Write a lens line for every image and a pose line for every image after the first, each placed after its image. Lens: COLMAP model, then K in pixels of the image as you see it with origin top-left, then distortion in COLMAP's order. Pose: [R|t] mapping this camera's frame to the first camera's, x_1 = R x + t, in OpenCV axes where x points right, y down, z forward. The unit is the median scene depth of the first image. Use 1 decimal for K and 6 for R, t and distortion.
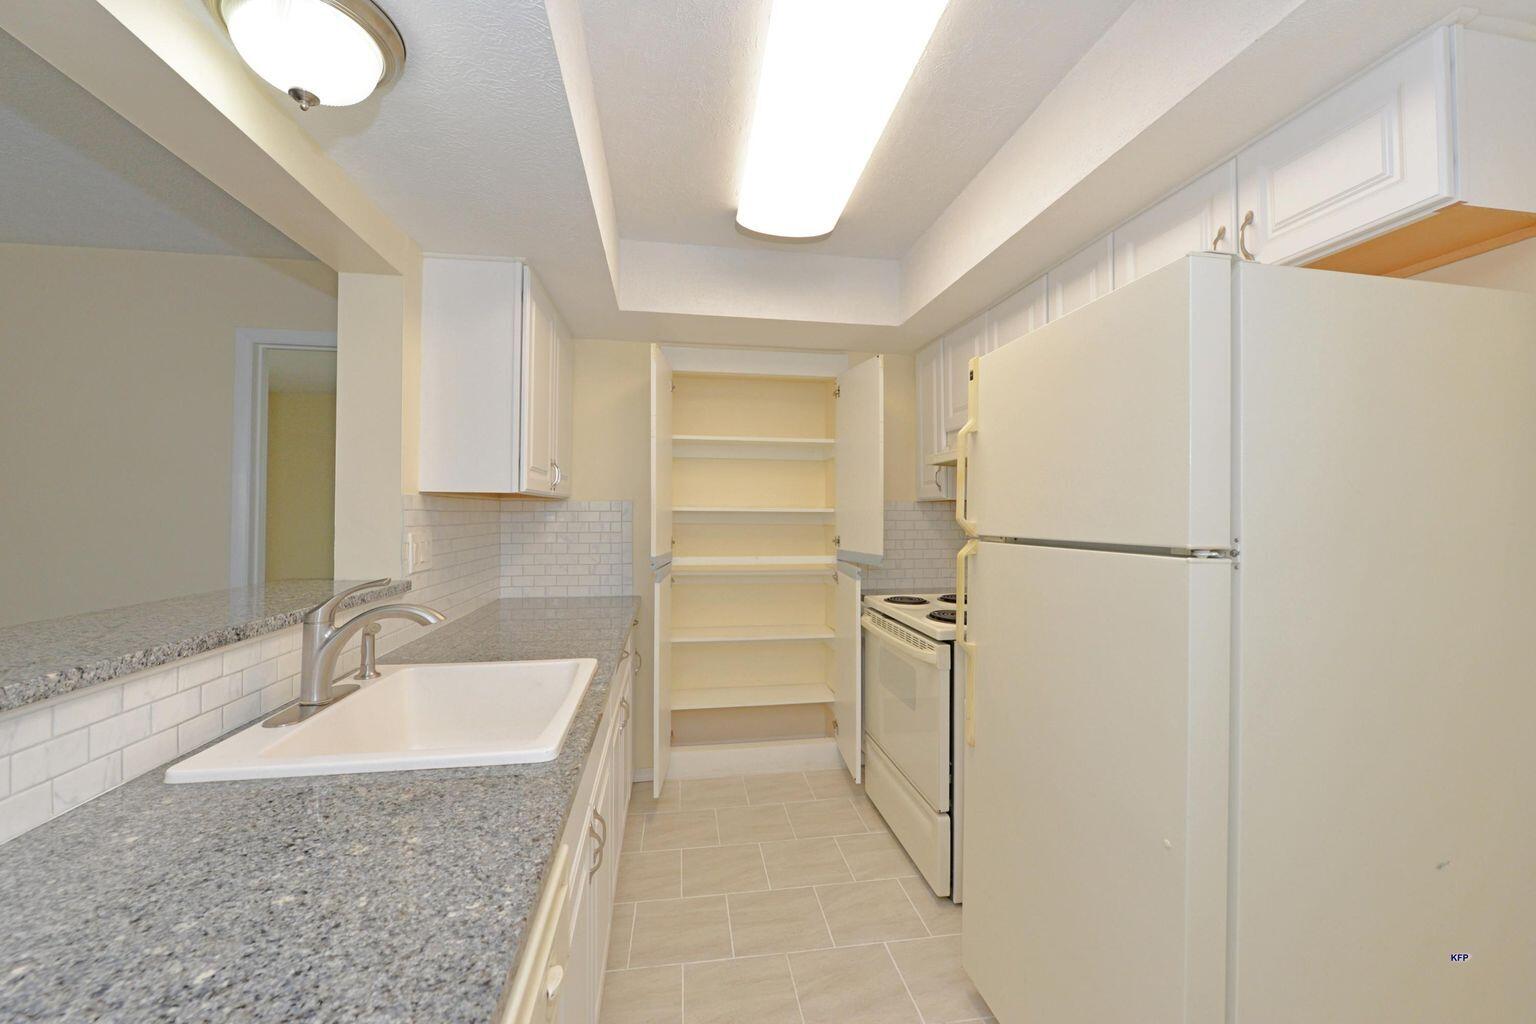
lens RADIAL K [[602.7, 0, 766.0], [0, 602.7, 507.9], [0, 0, 1]] dist [-0.009427, -0.000886]
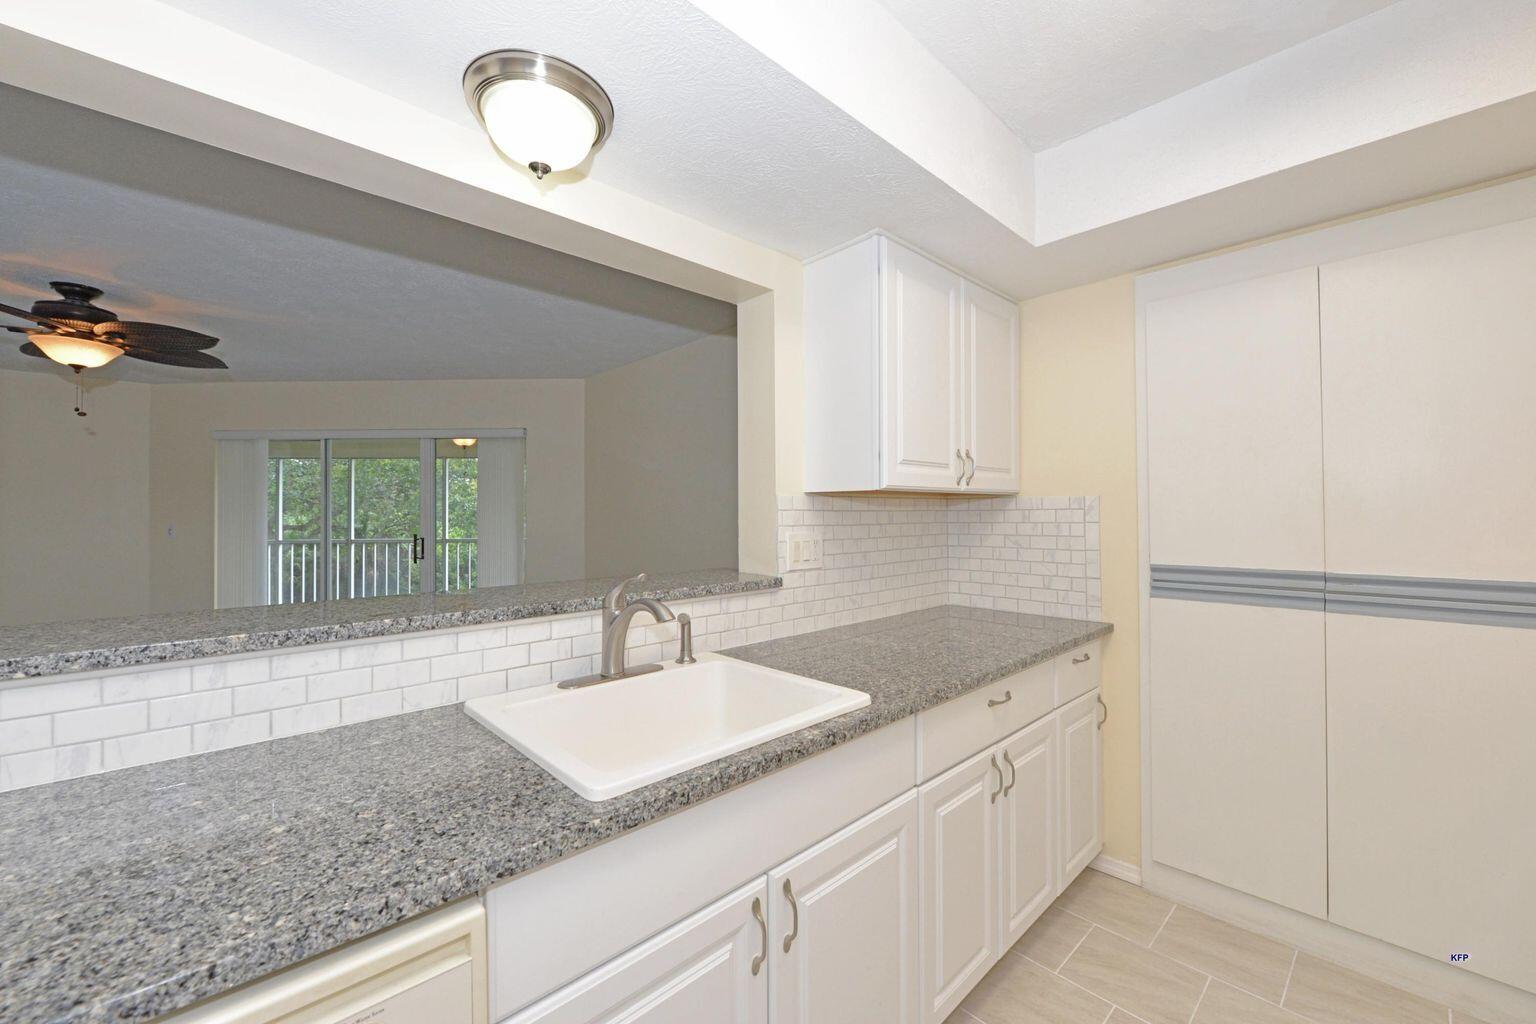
lens RADIAL K [[602.7, 0, 766.0], [0, 602.7, 507.9], [0, 0, 1]] dist [-0.009427, -0.000886]
pose [[0.559489, -0.013964, -0.828720, 0.411497], [0.014703, 0.999868, -0.006922, 0.009783], [0.828707, -0.008312, 0.559621, 0.605638]]
